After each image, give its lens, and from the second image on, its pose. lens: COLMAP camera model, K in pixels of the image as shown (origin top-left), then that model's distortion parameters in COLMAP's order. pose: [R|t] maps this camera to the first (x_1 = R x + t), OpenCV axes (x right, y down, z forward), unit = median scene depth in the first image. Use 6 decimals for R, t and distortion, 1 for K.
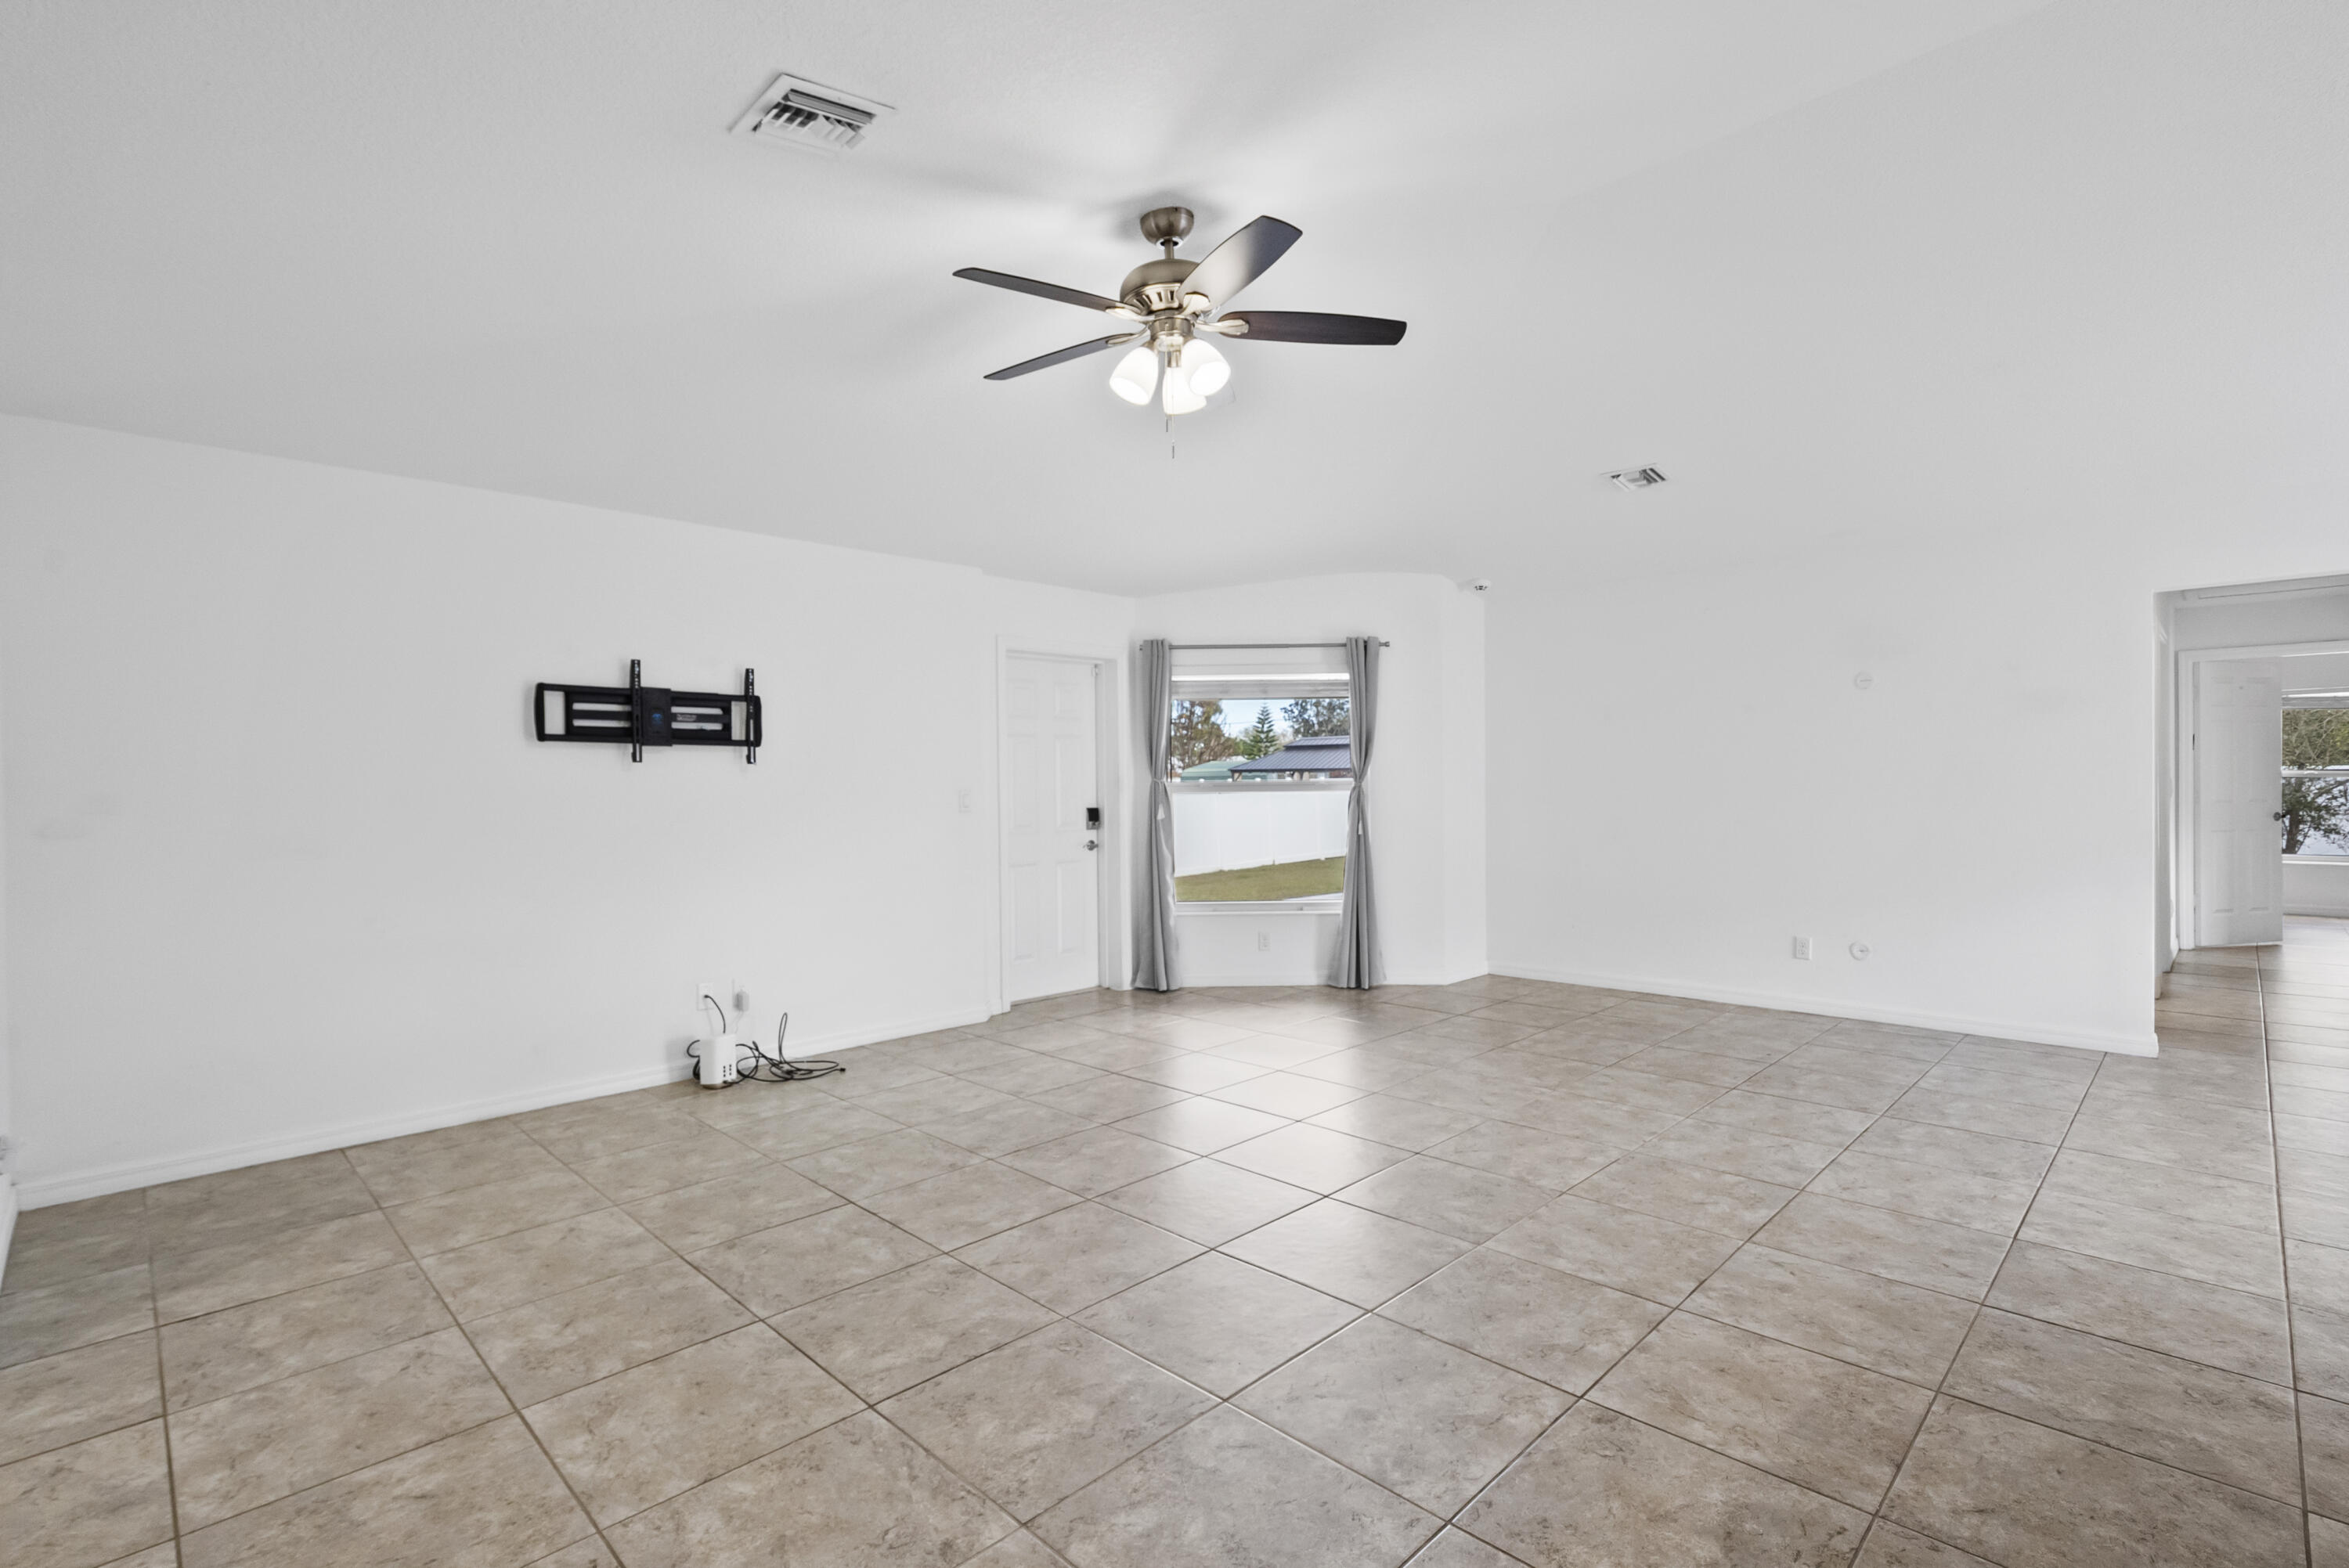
lens RADIAL K [[1078.2, 0, 1174.1], [0, 1078.2, 775.1], [0, 0, 1]] dist [-0.002902, 0.002320]
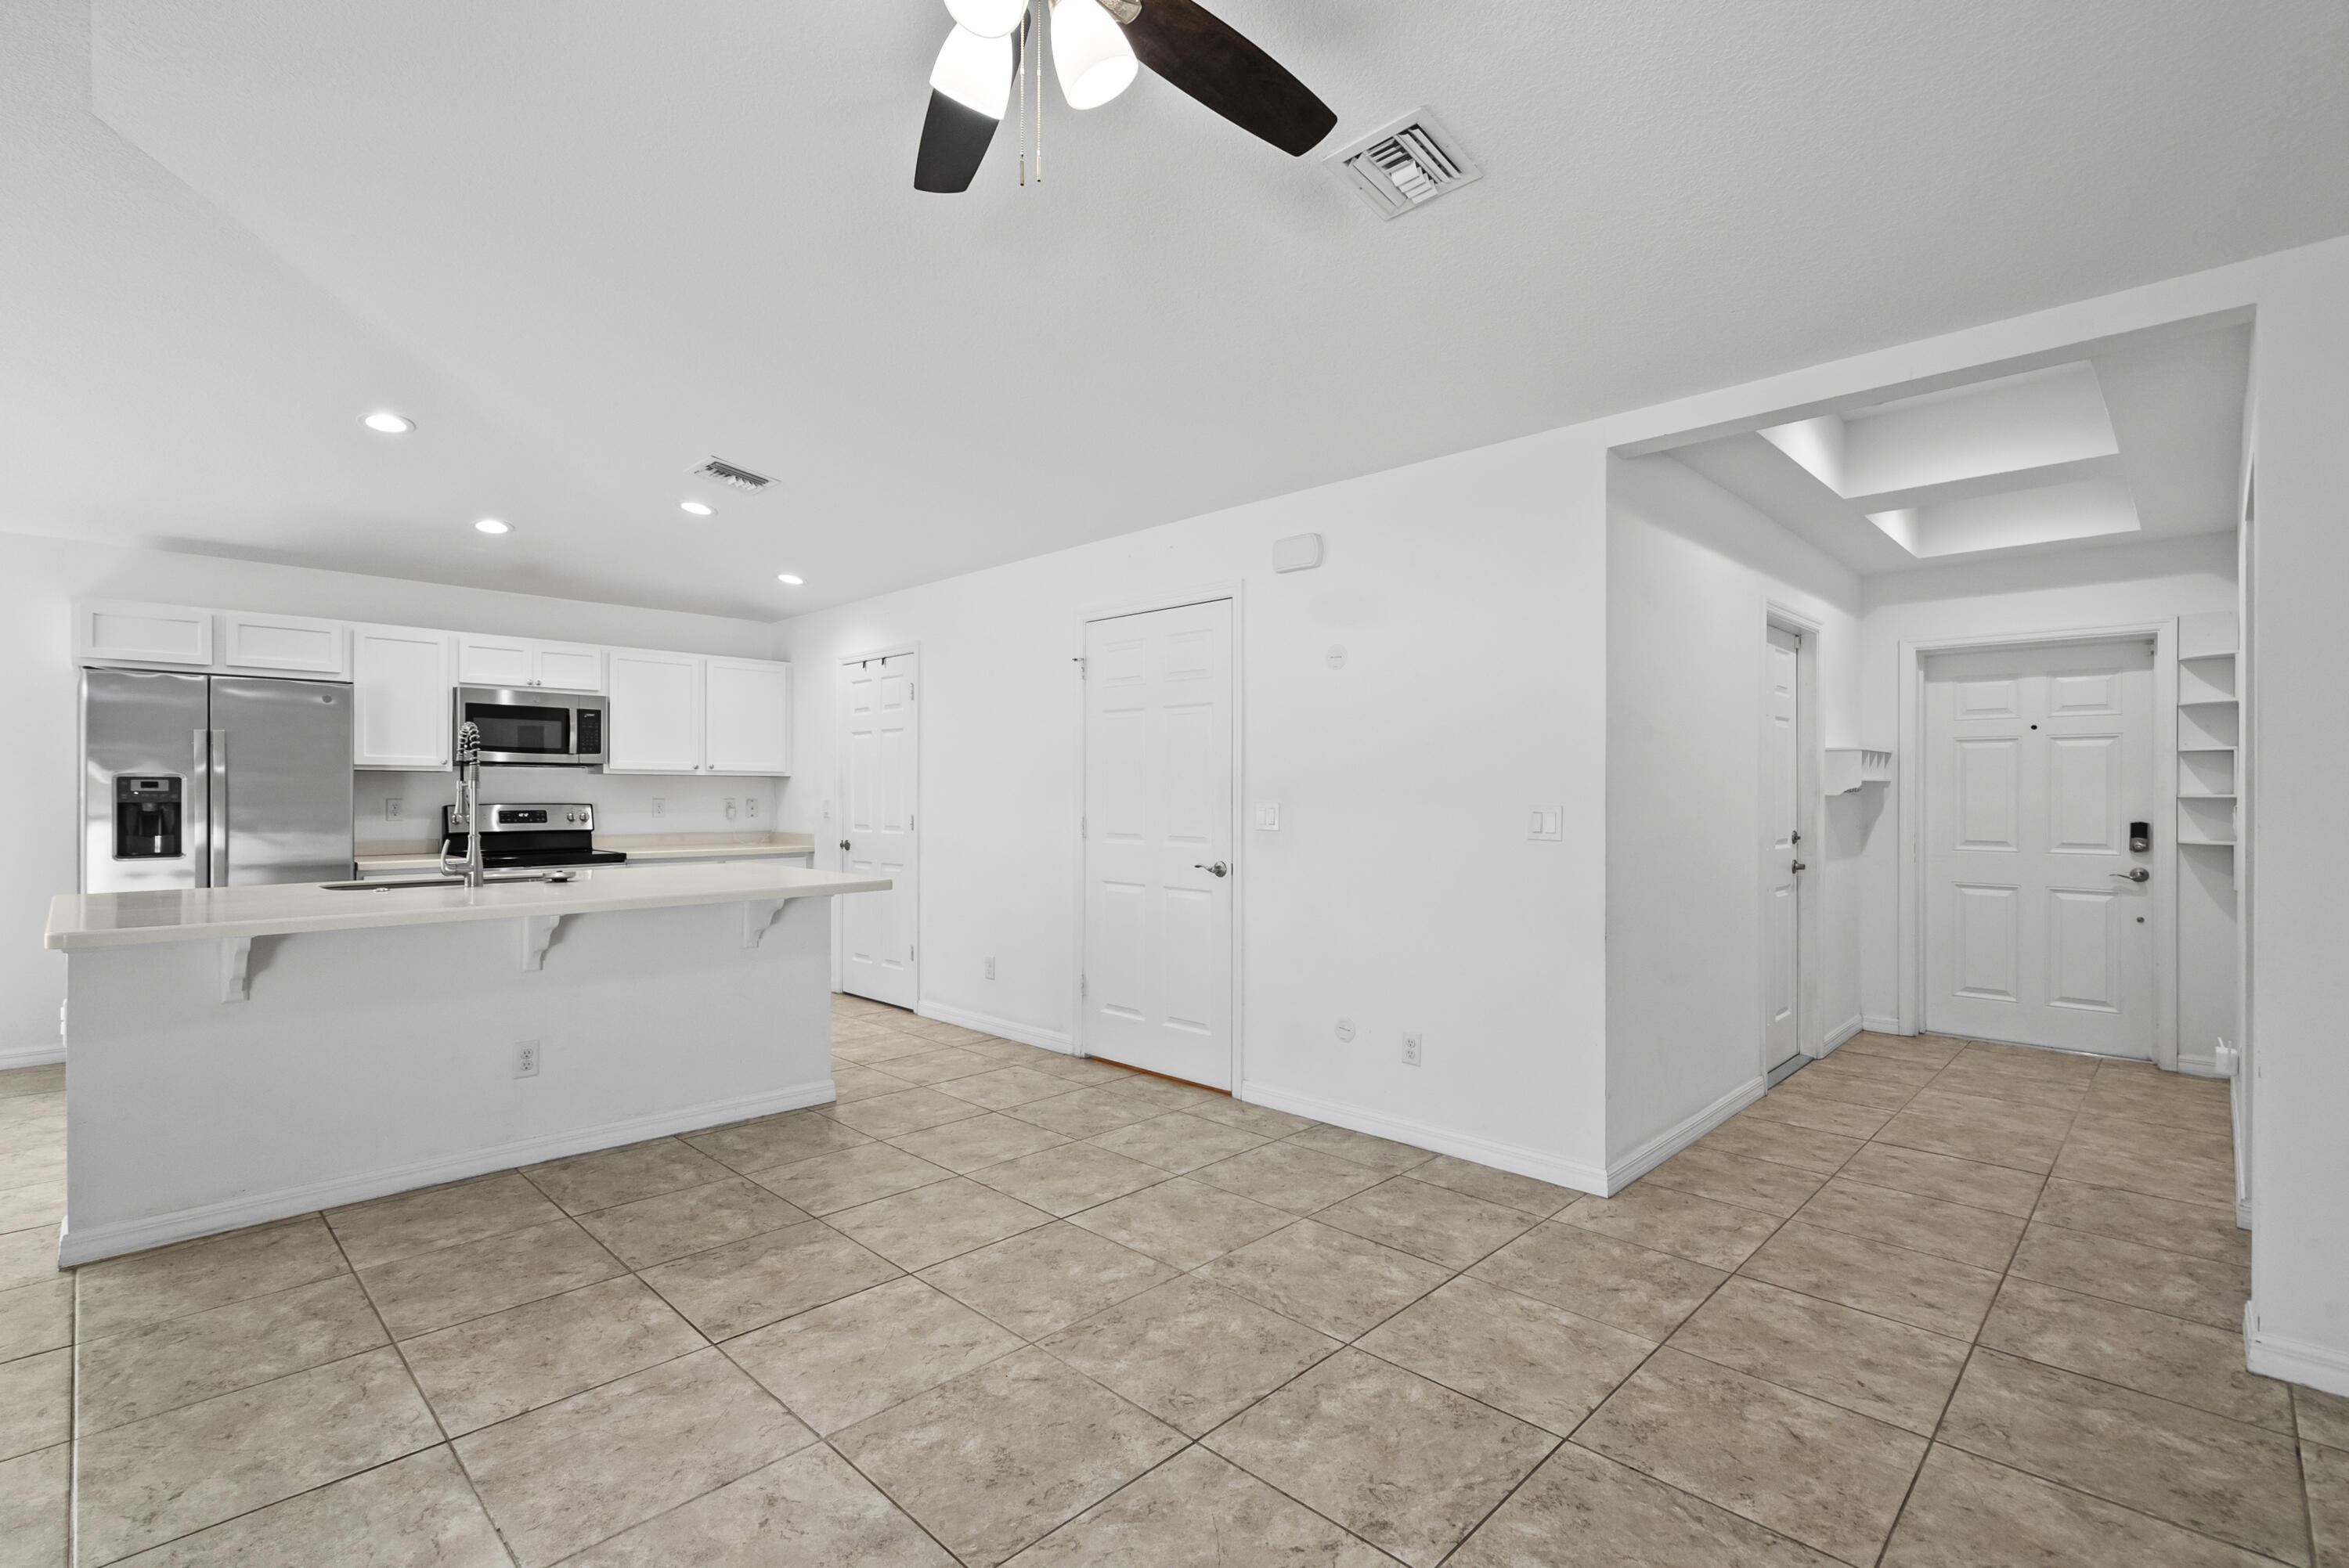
lens RADIAL K [[1078.2, 0, 1163.6], [0, 1078.2, 783.5], [0, 0, 1]] dist [-0.002902, 0.002320]
pose [[-0.999942, 0.010306, -0.002989, -0.055061], [0.010363, 0.999754, -0.019607, 0.013346], [0.002786, -0.019637, -0.999803, 1.274989]]
